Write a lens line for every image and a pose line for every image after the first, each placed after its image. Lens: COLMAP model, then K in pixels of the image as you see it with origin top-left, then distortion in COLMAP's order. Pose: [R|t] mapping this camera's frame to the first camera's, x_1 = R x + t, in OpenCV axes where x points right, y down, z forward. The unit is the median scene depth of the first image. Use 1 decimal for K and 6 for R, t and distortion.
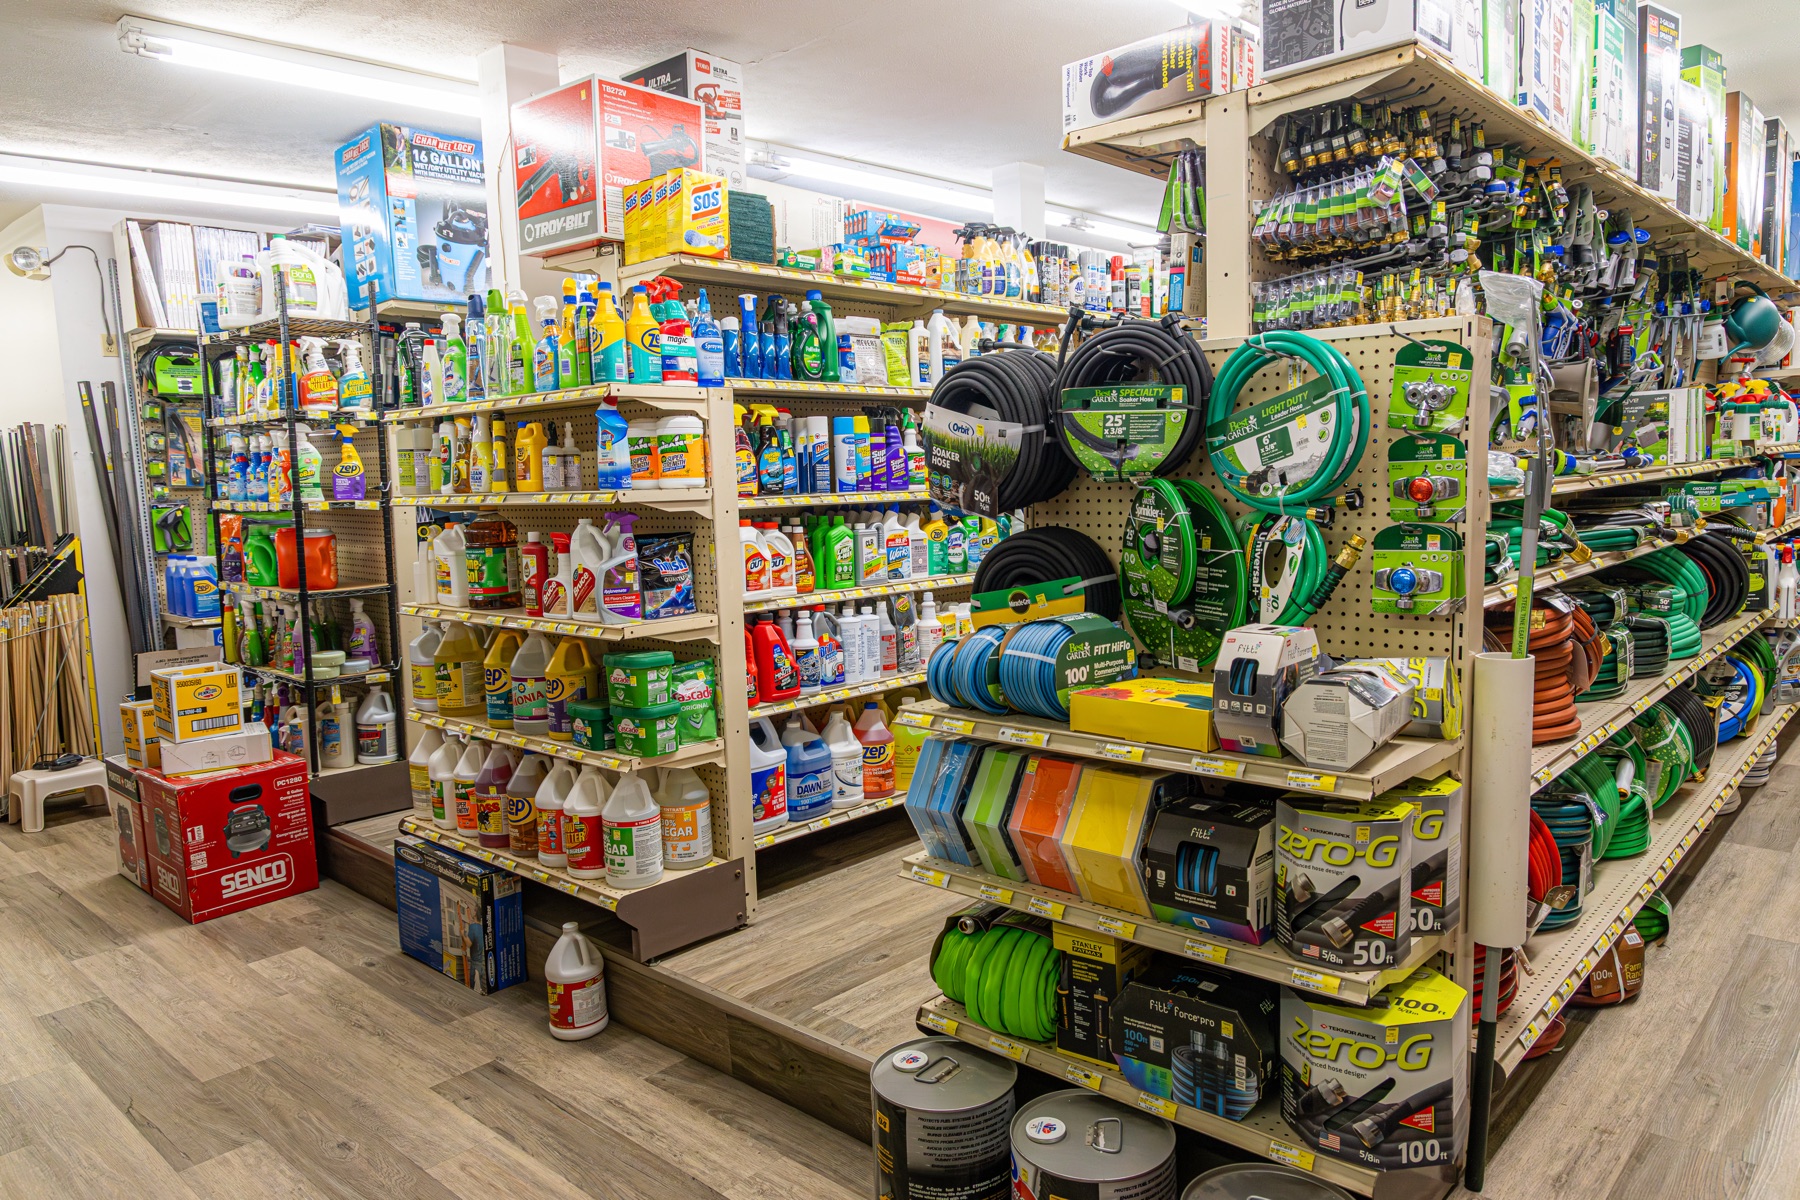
lens RADIAL K [[1205.7, 0, 899.7], [0, 1205.7, 598.5], [0, 0, 1]] dist [0.007781, -0.002681]
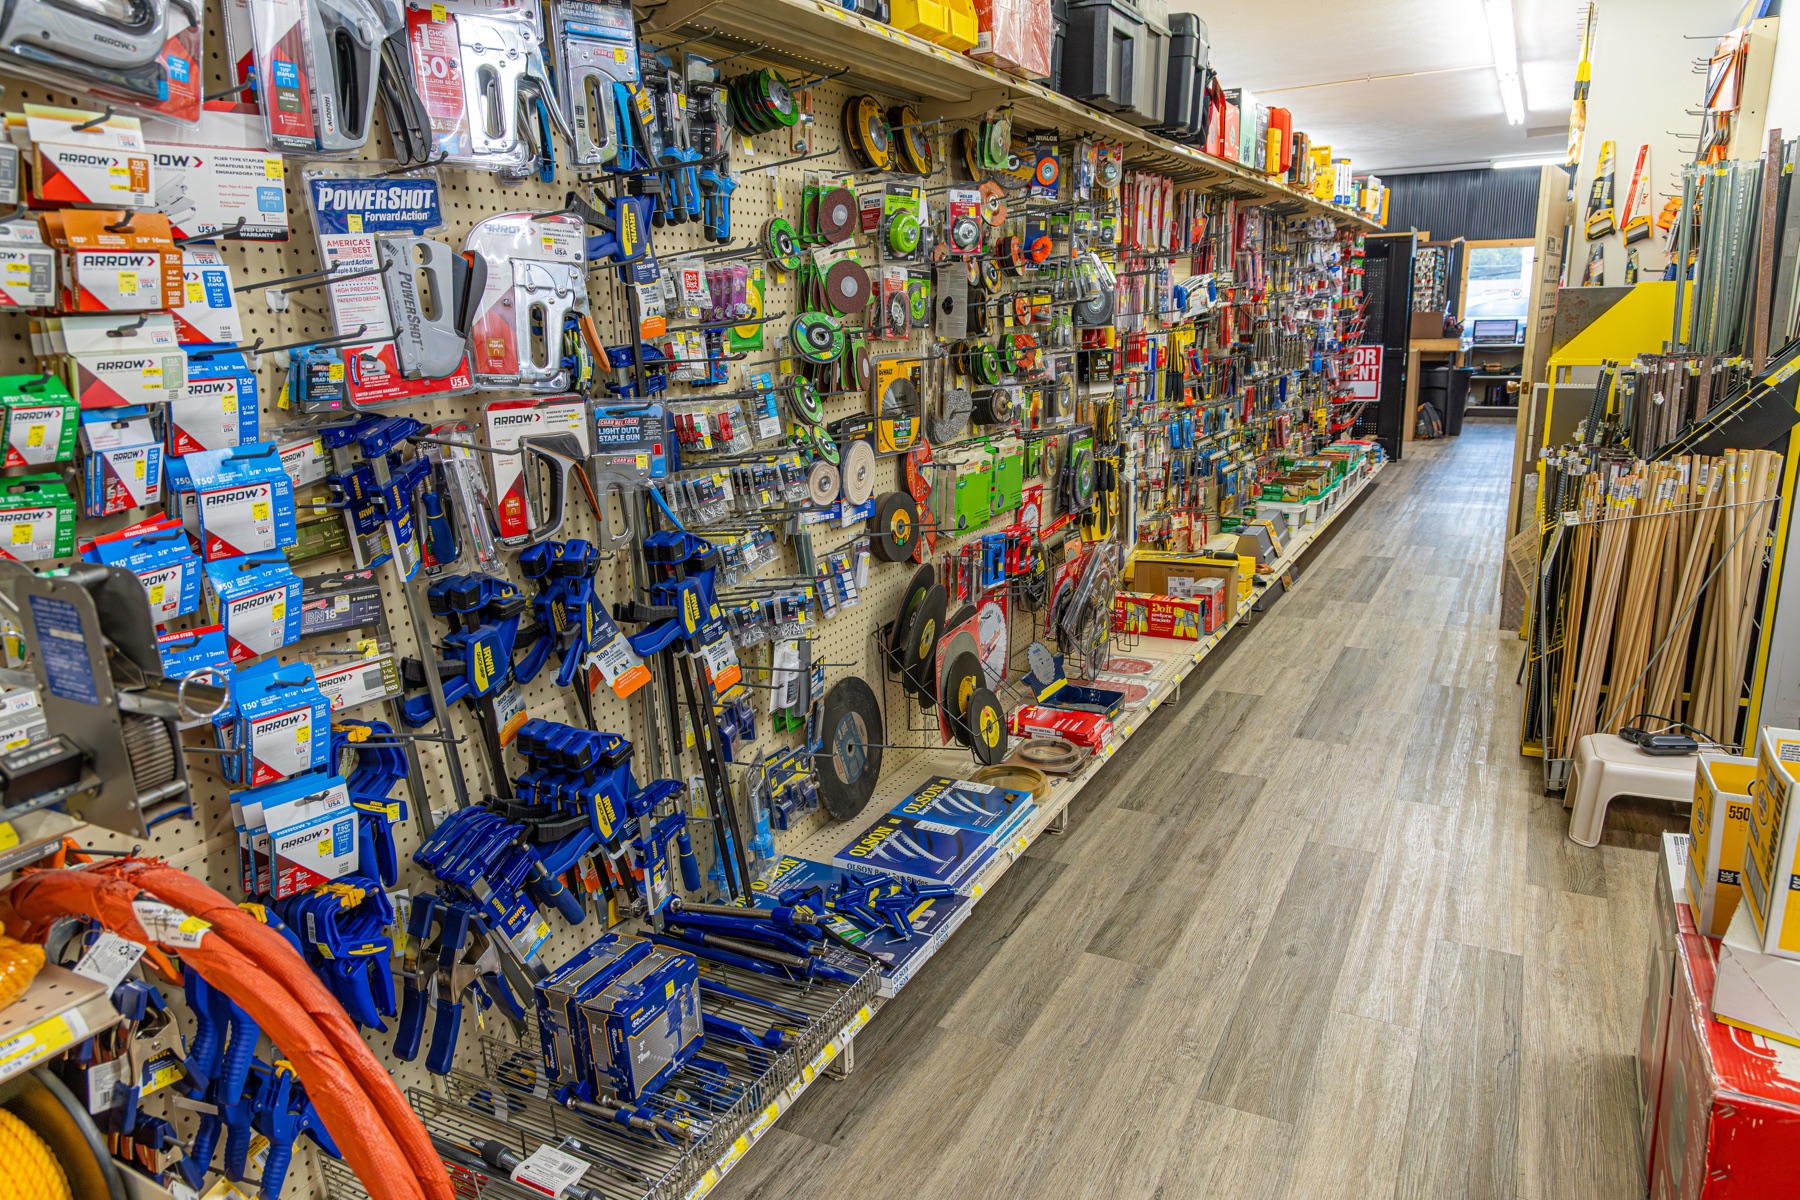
lens RADIAL K [[1205.7, 0, 901.5], [0, 1205.7, 602.4], [0, 0, 1]] dist [0.007781, -0.002681]
pose [[0.255112, 0.251949, -0.933509, -0.249439], [-0.081808, 0.967617, 0.238798, -0.035785], [0.963445, 0.015449, 0.267462, 0.468009]]
